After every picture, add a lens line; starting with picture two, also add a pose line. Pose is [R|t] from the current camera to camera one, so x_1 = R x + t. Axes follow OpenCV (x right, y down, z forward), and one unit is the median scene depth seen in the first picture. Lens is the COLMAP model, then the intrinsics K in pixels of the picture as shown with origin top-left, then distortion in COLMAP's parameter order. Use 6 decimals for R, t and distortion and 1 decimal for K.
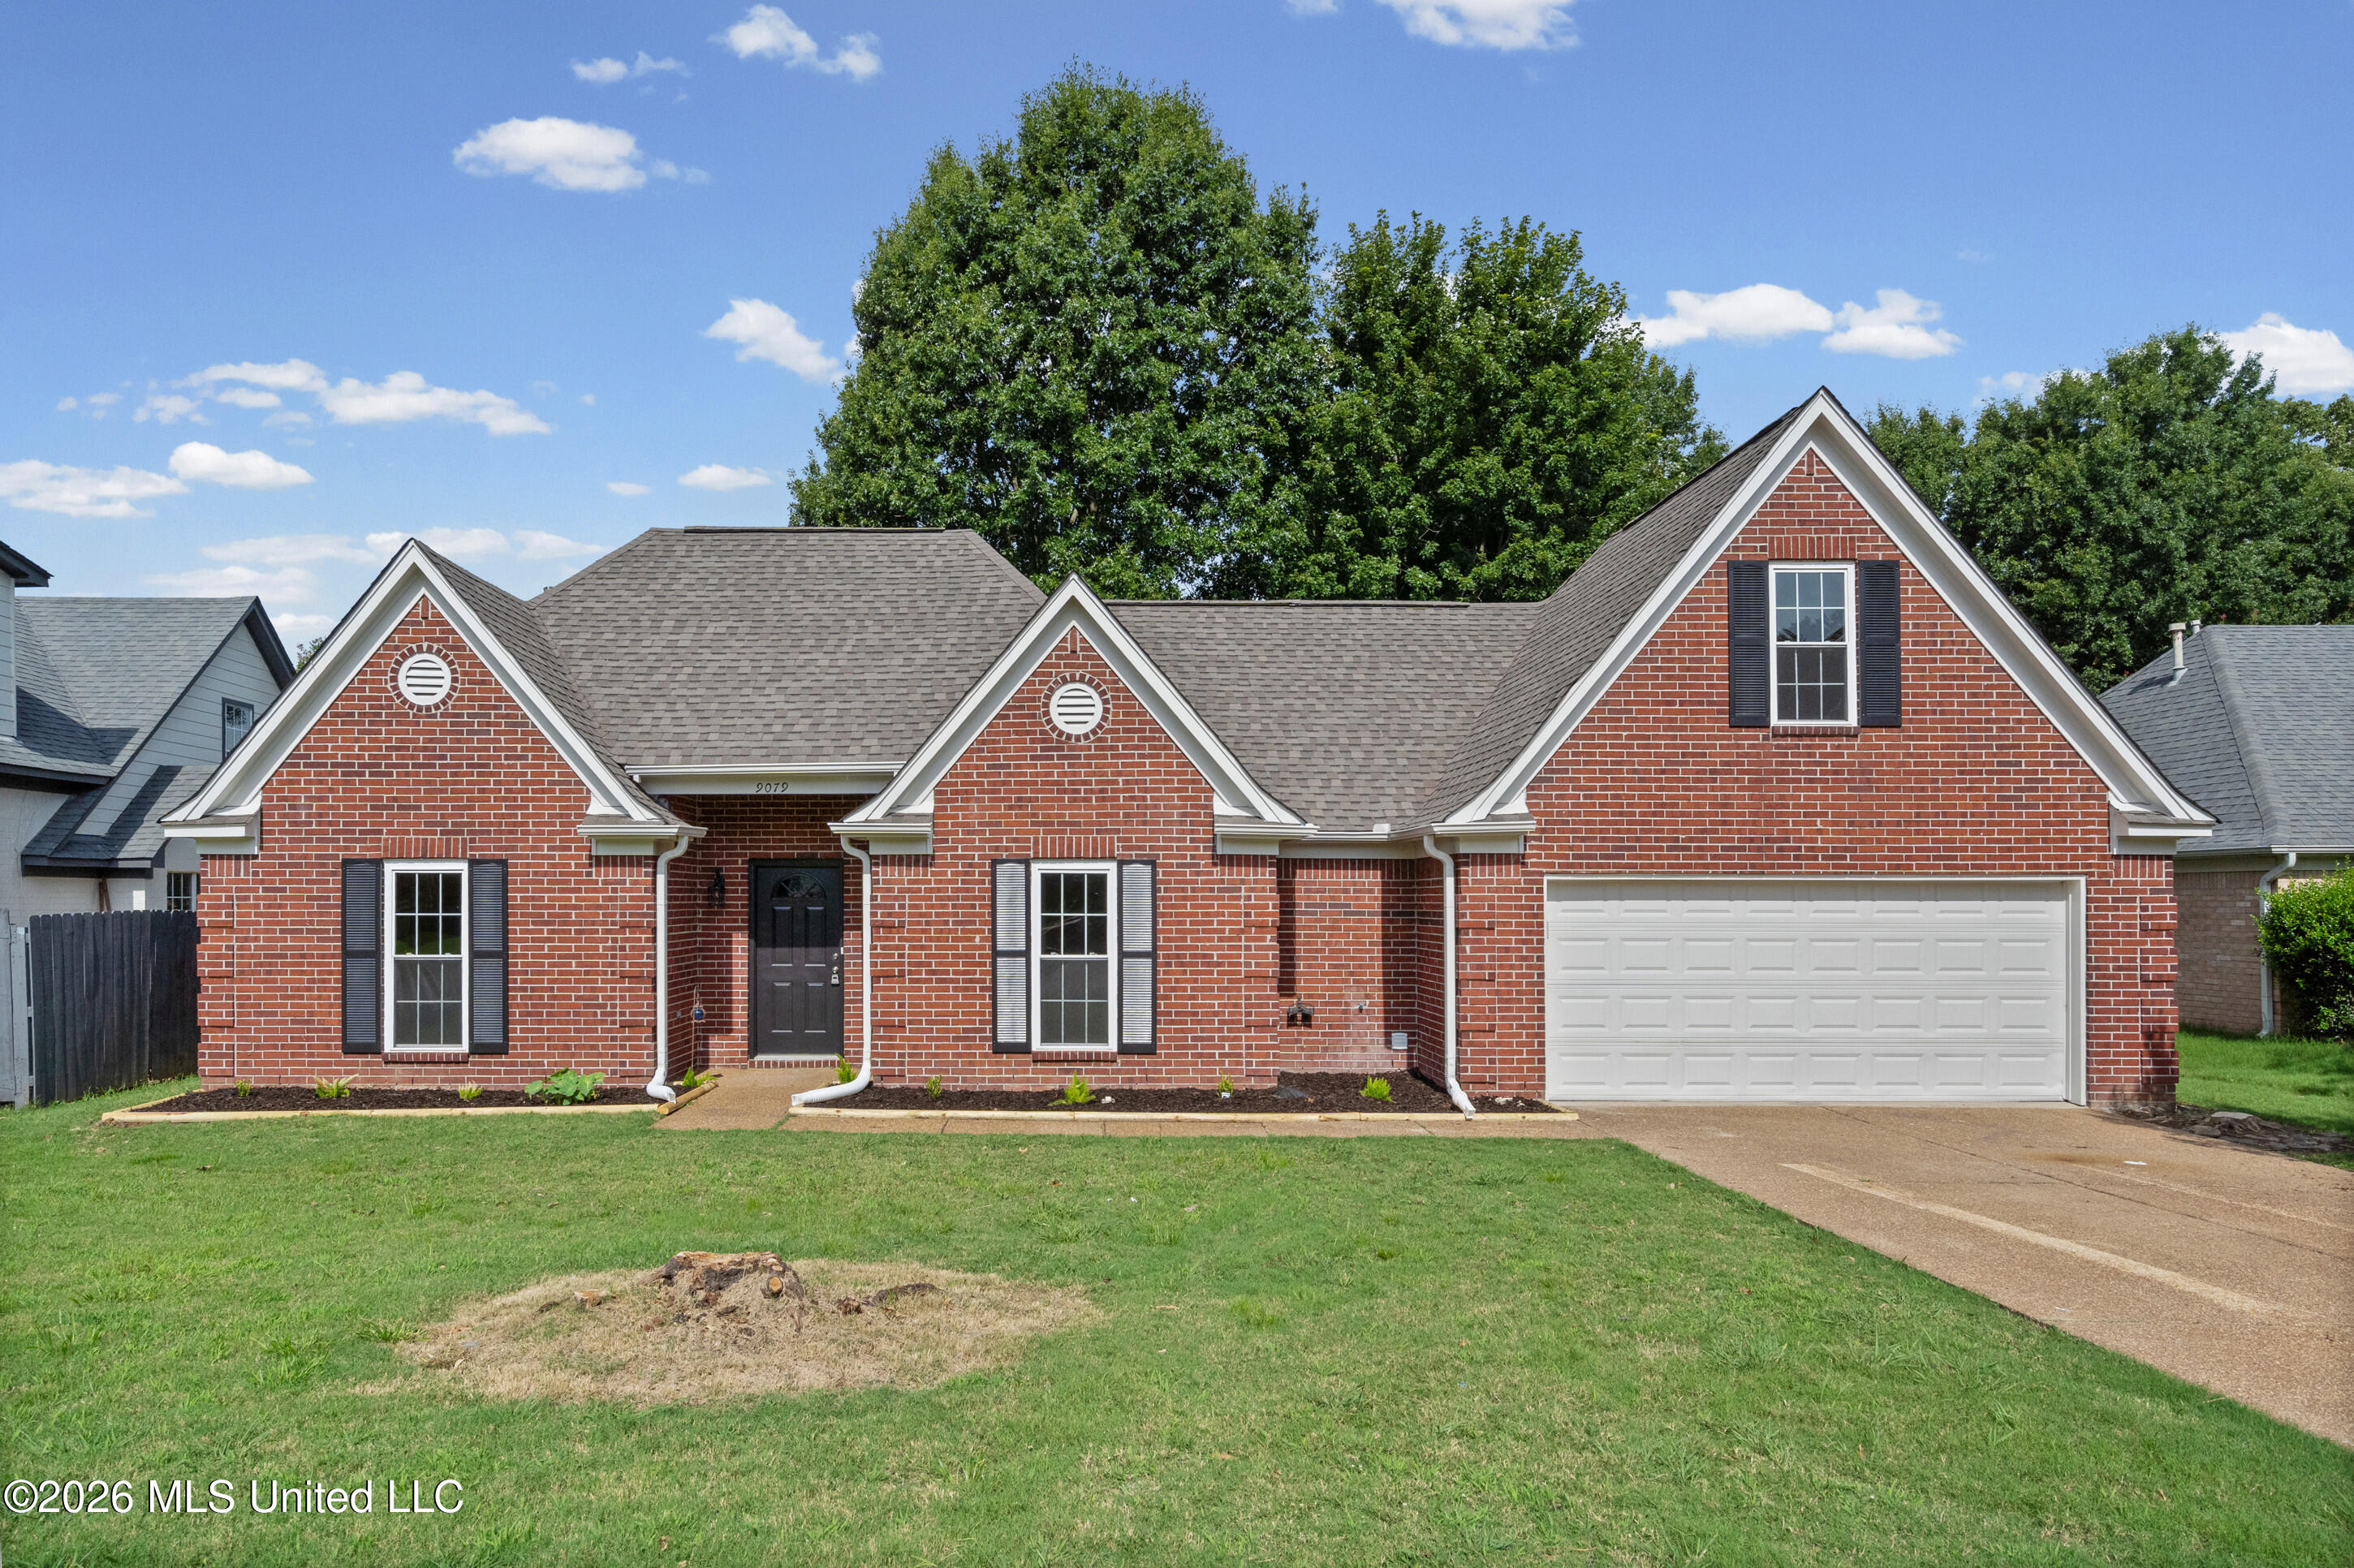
lens RADIAL K [[1608.1, 0, 1125.3], [0, 1608.1, 908.5], [0, 0, 1]] dist [0.006201, 0.005141]
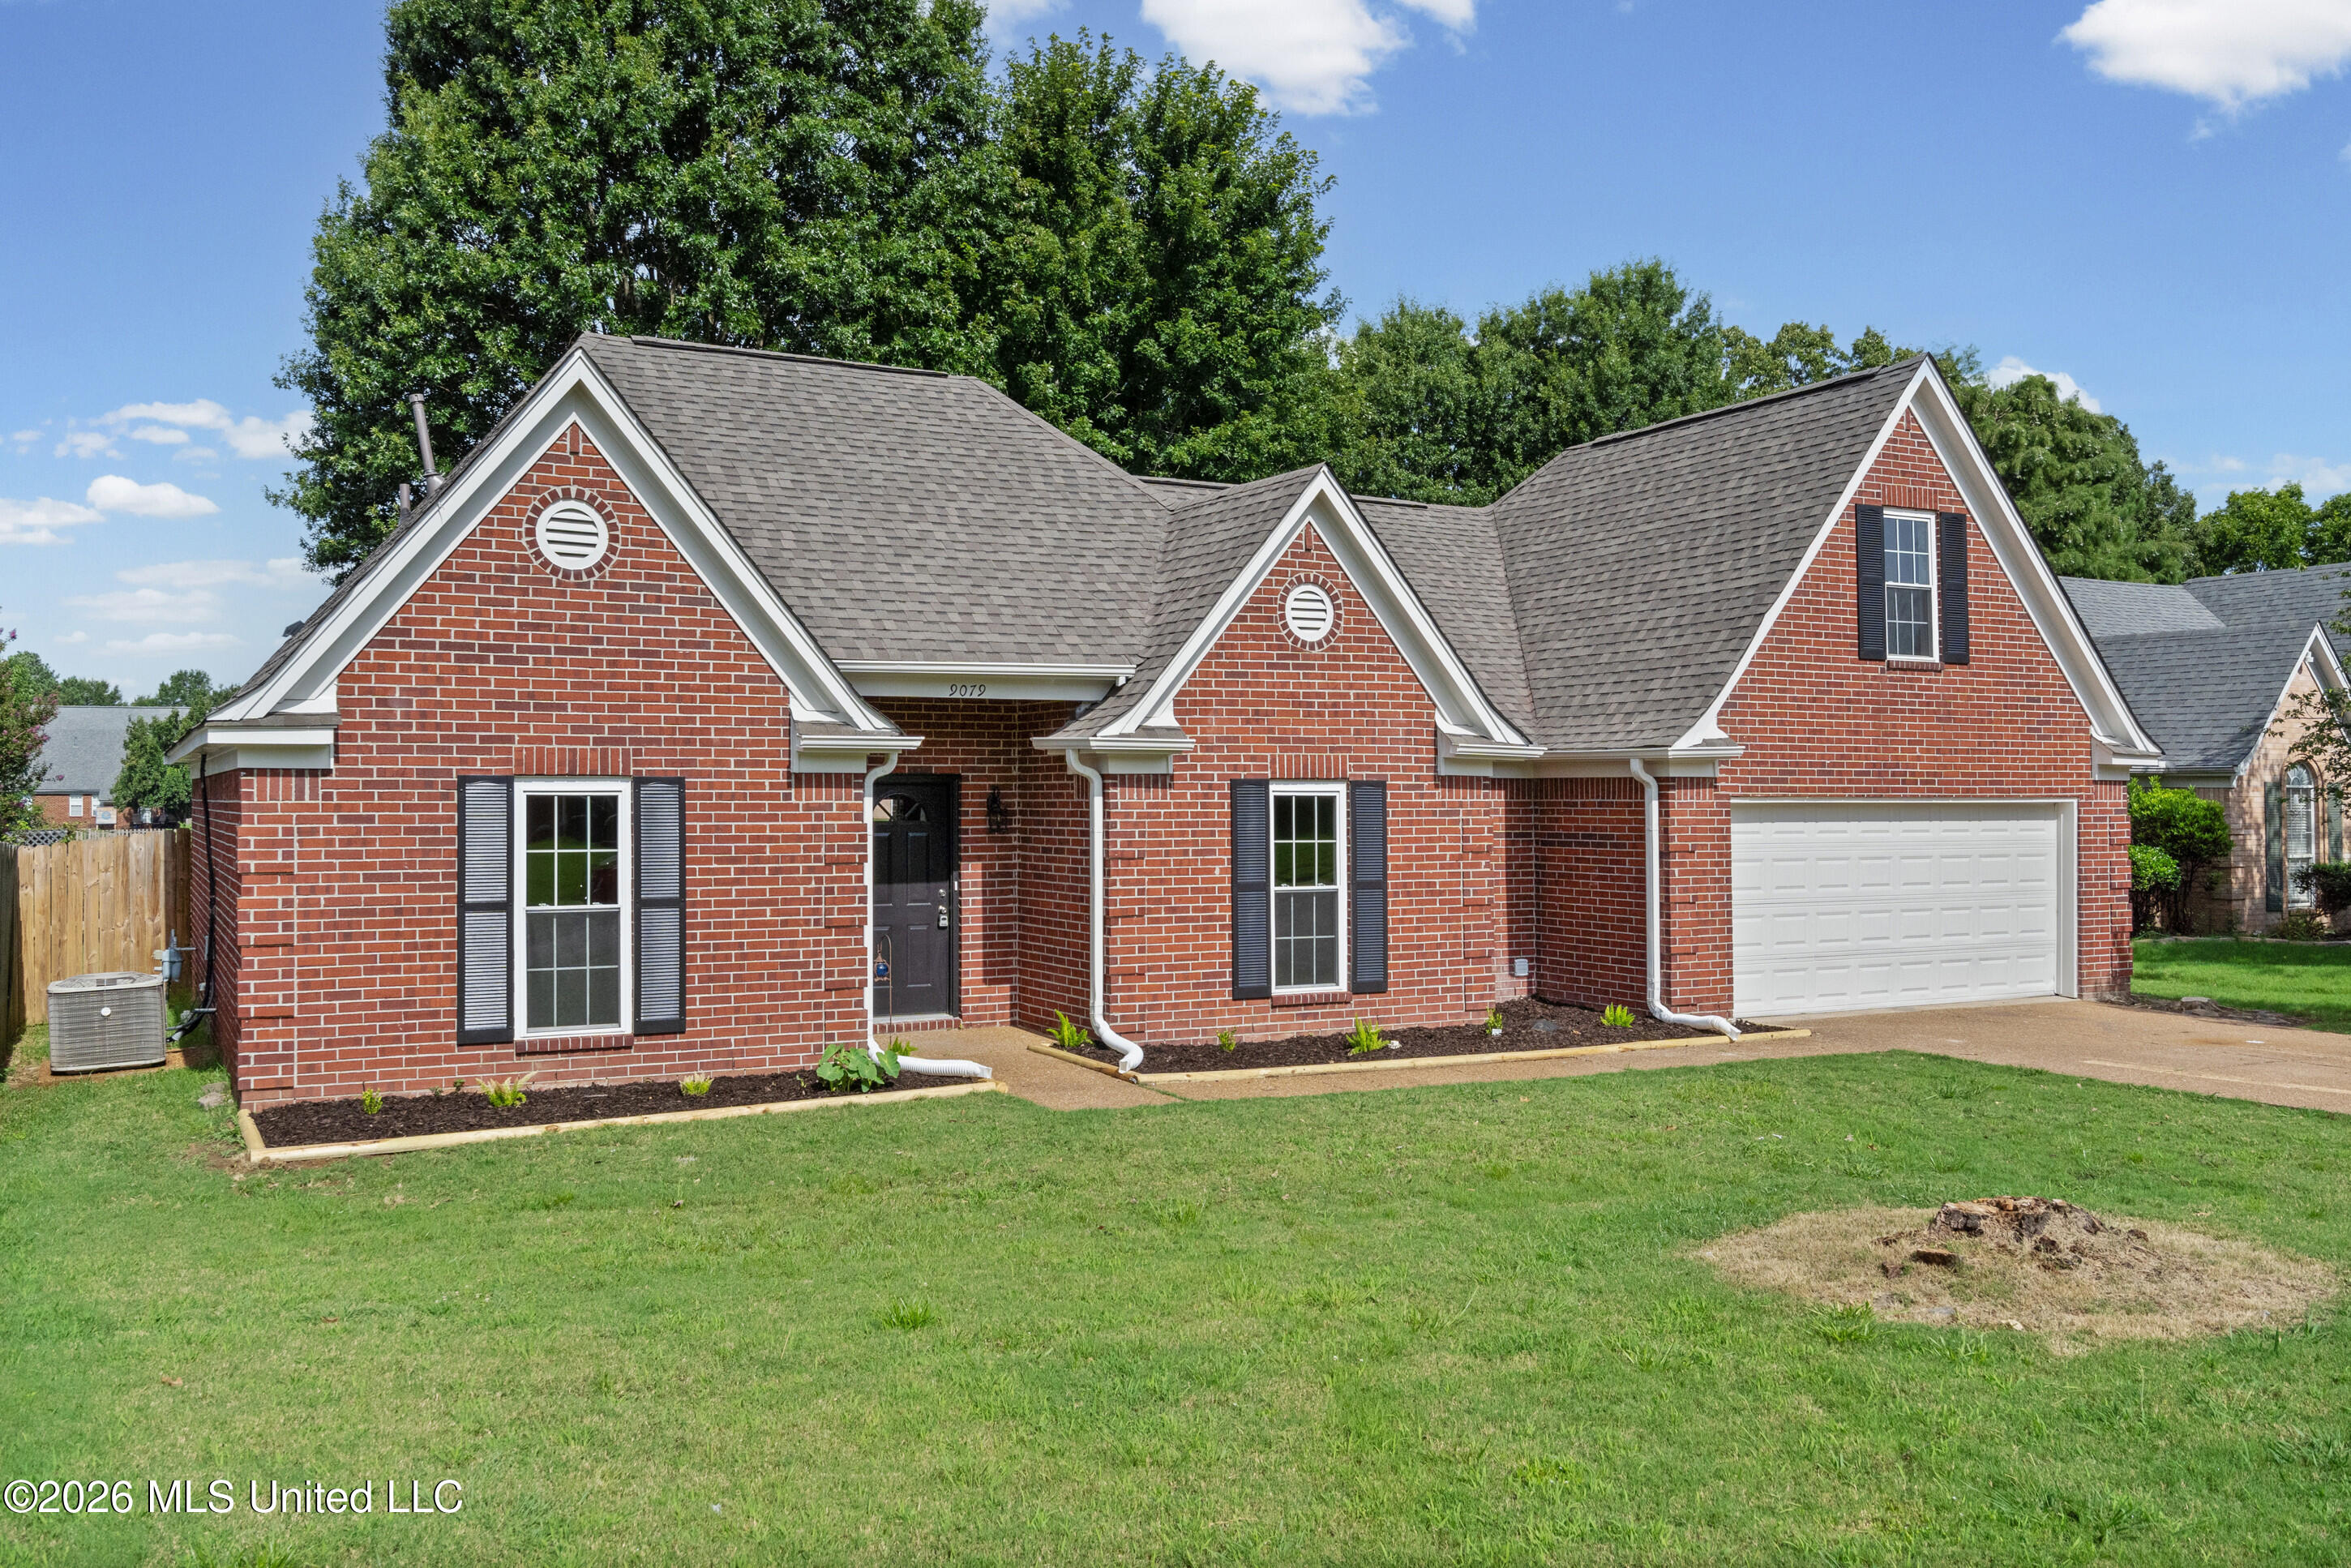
lens RADIAL K [[1951.5, 0, 1174.4], [0, 1951.5, 774.0], [0, 0, 1]] dist [0.007862, -0.003860]
pose [[0.879872, 0.005191, 0.475182, -0.618733], [0.001260, 0.999911, -0.013255, -0.019620], [-0.475208, 0.012261, 0.879788, 0.074972]]
